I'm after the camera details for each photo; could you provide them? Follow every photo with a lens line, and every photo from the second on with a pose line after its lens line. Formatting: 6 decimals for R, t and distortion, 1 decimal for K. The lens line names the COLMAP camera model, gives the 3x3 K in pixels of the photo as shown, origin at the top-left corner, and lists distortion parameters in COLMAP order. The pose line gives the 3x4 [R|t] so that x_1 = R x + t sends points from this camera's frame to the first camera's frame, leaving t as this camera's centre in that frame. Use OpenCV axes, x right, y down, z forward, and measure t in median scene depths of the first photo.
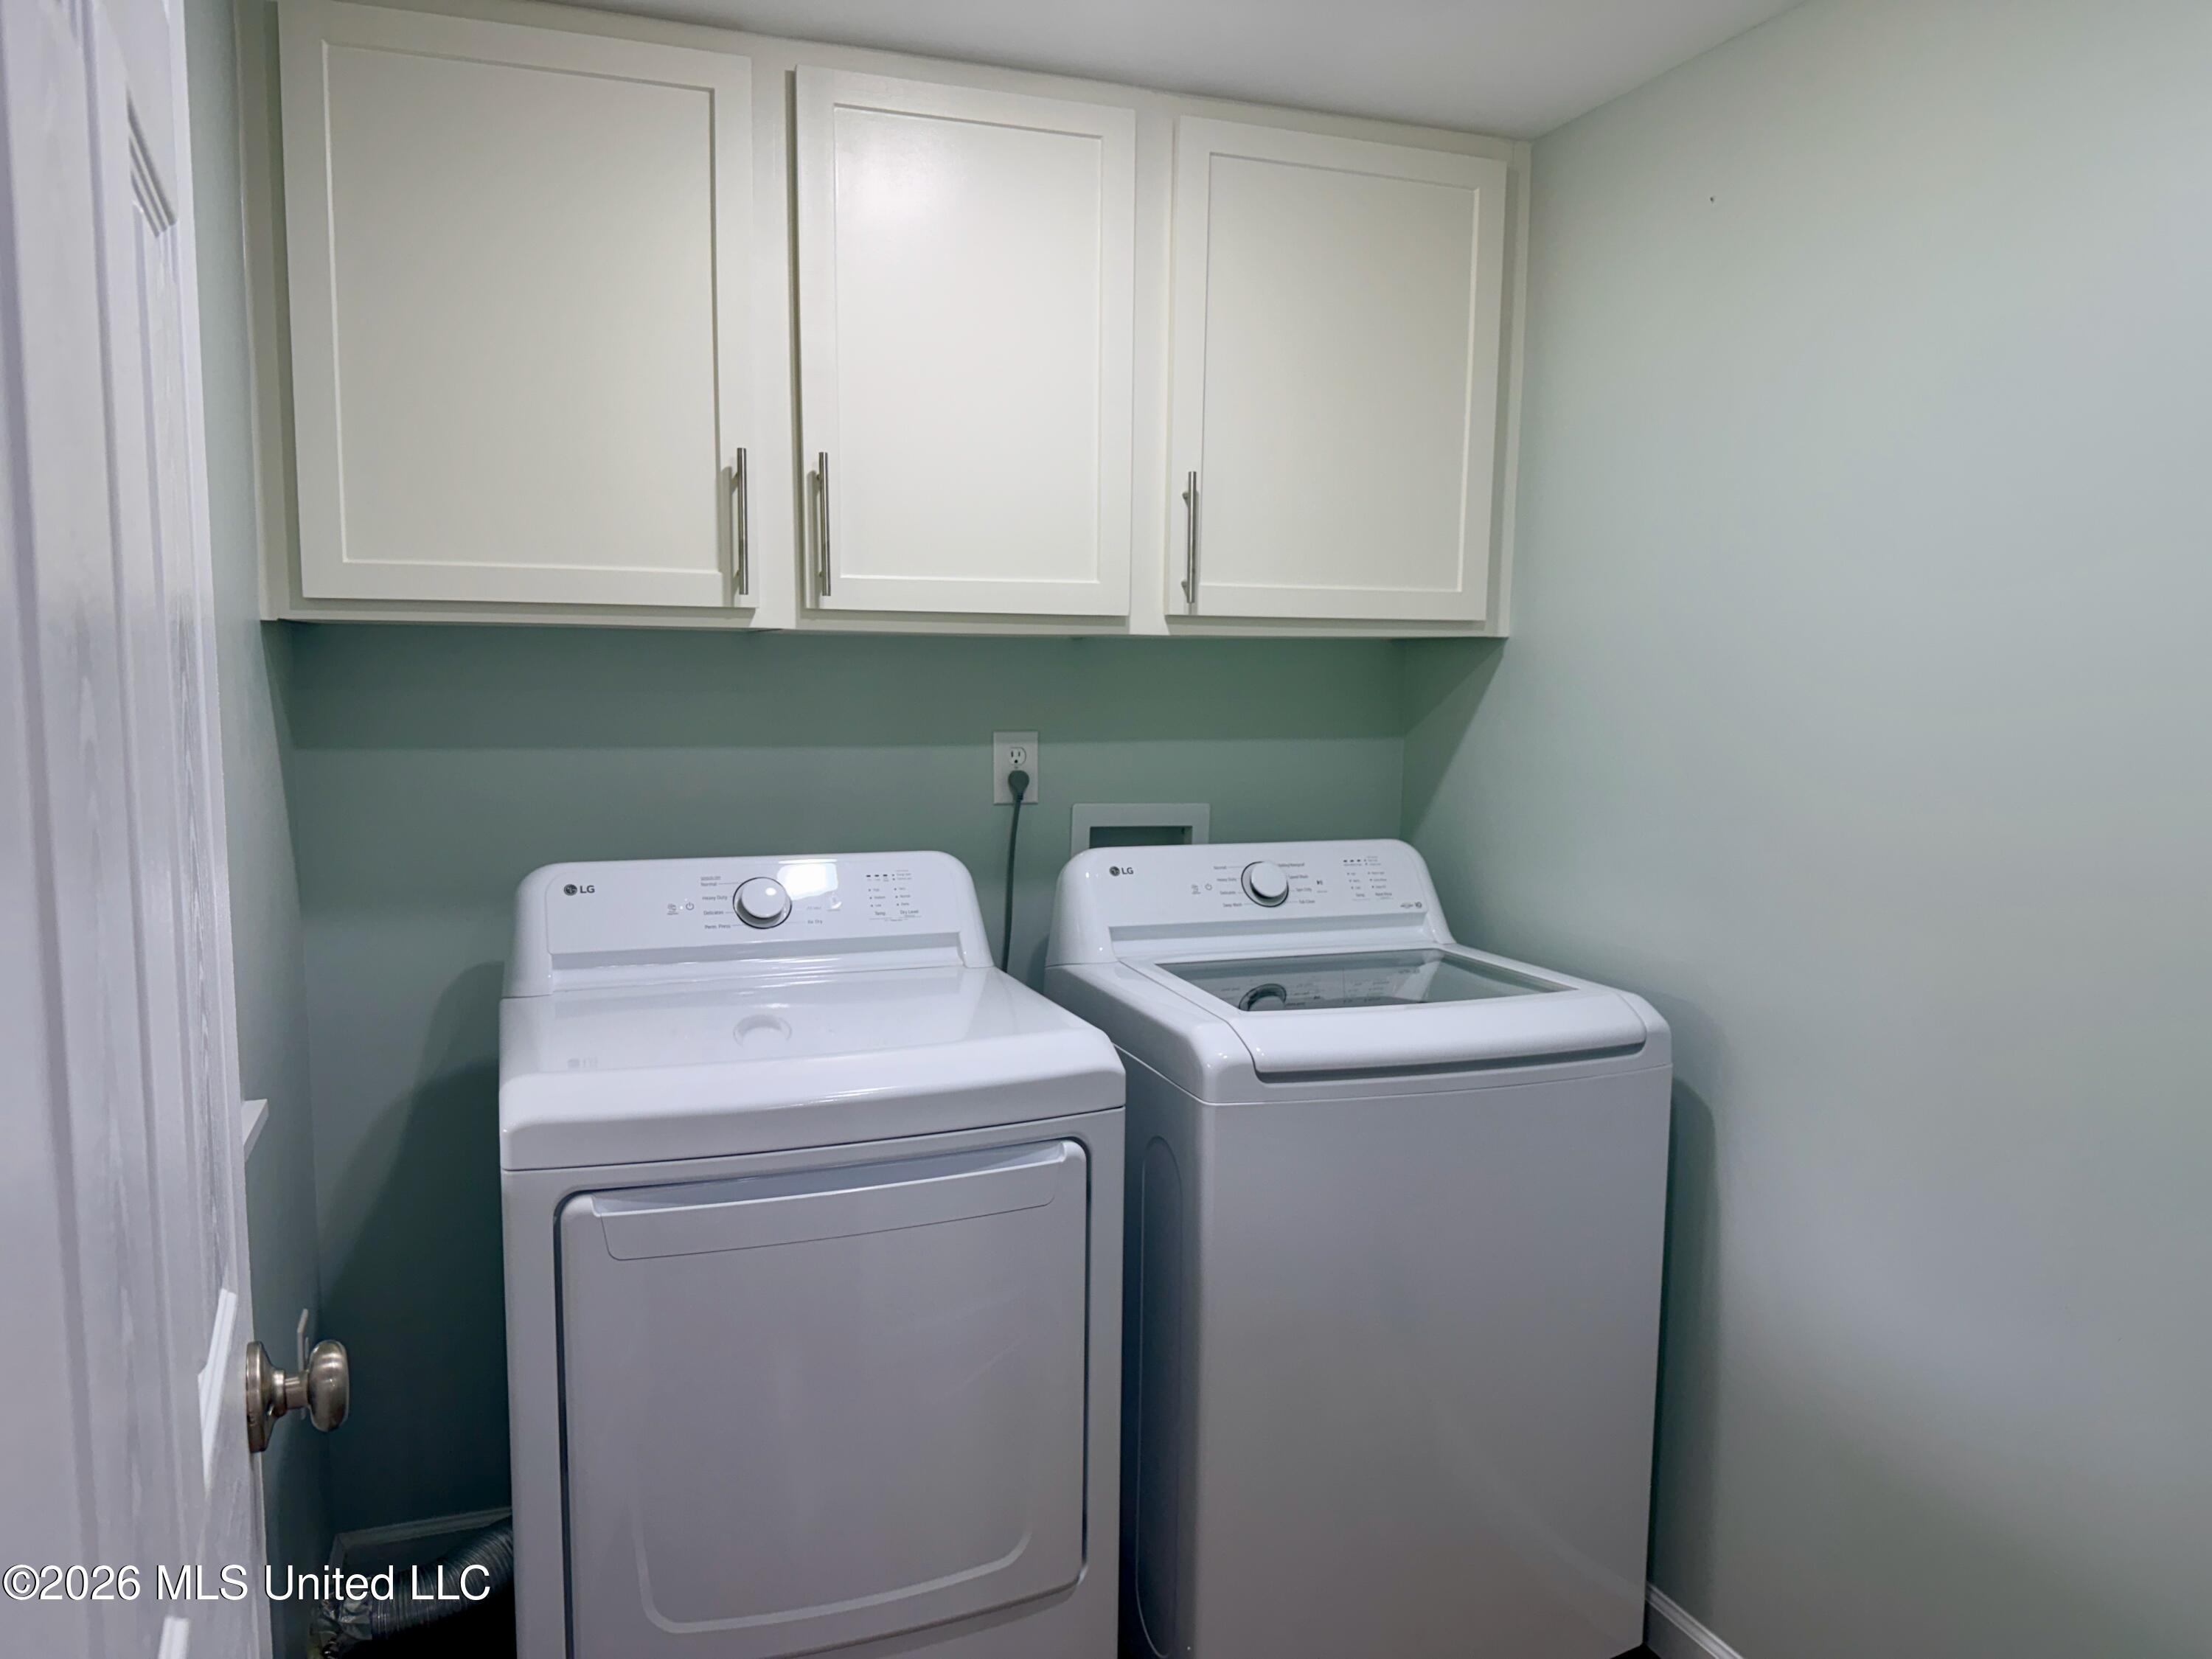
lens RADIAL K [[1580.4, 0, 1106.0], [0, 1580.4, 829.5], [0, 0, 1]] dist [0.081926, -0.125921]
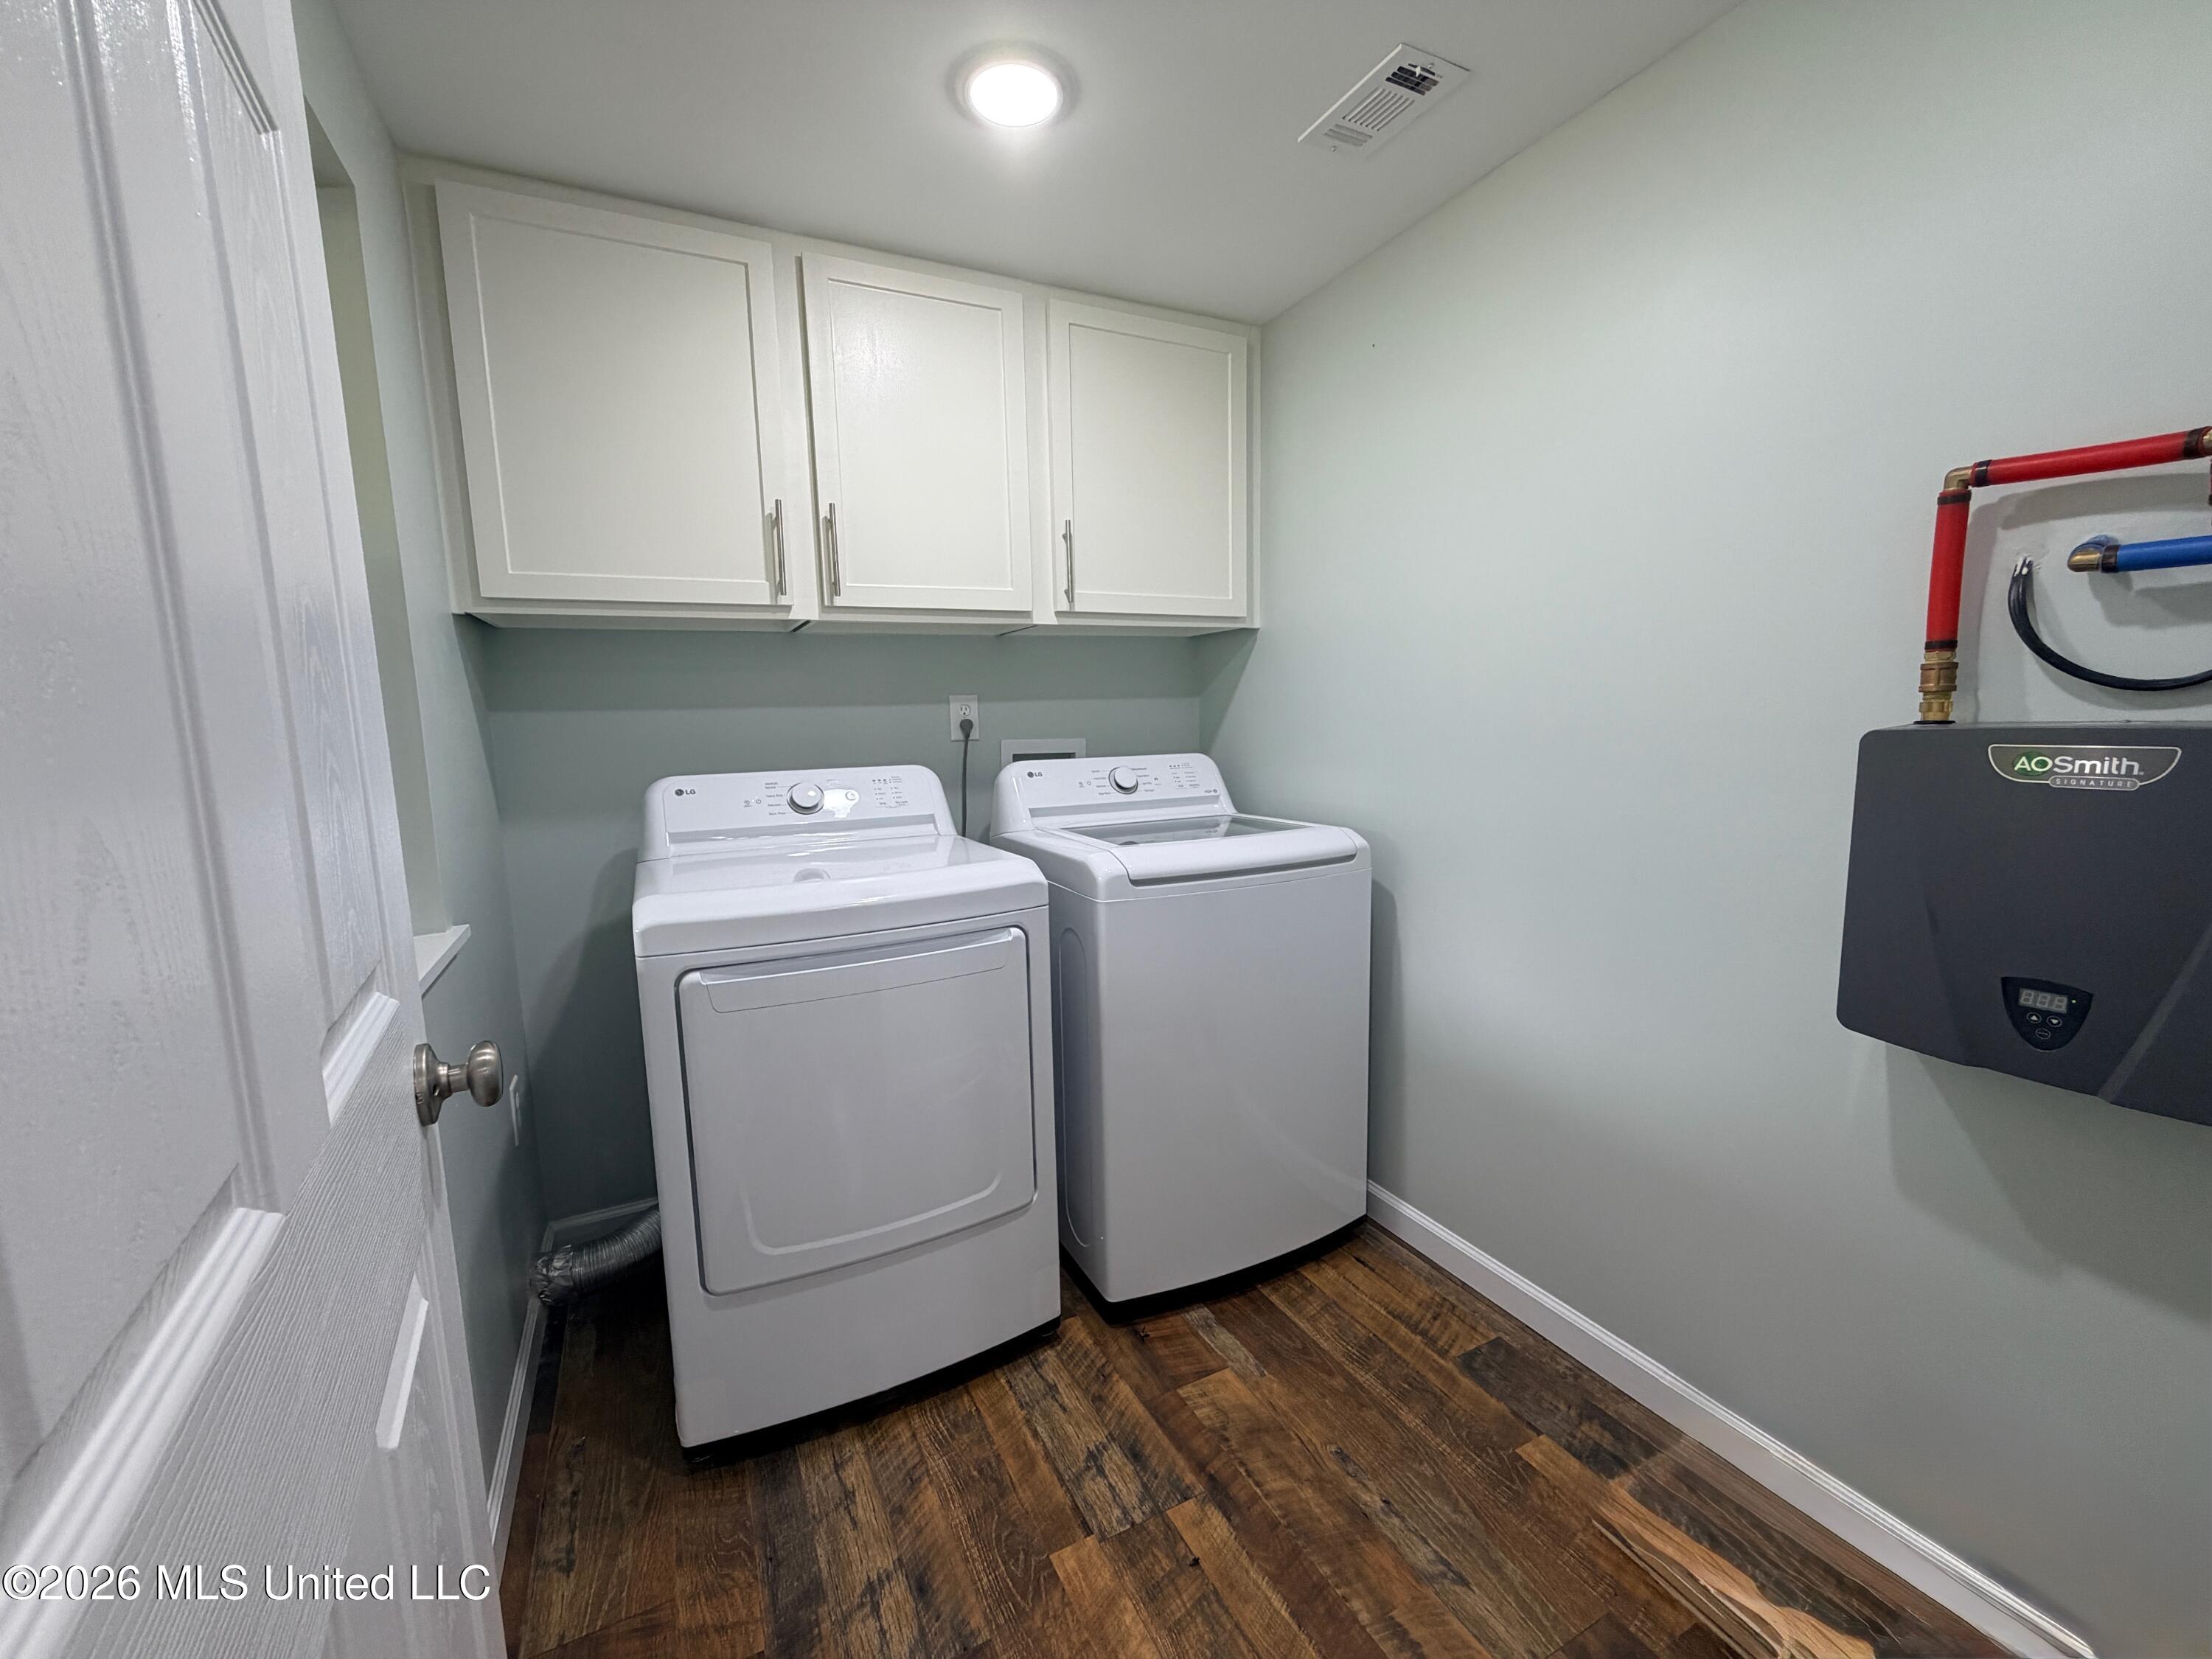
lens RADIAL K [[889.5, 0, 1096.4], [0, 889.5, 828.4], [0, 0, 1]] dist [0.000076, 0.000420]
pose [[0.994189, -0.047693, 0.096505, -0.019206], [0.045907, 0.998732, 0.020646, 0.071005], [-0.097367, -0.016096, 0.995118, 0.101430]]
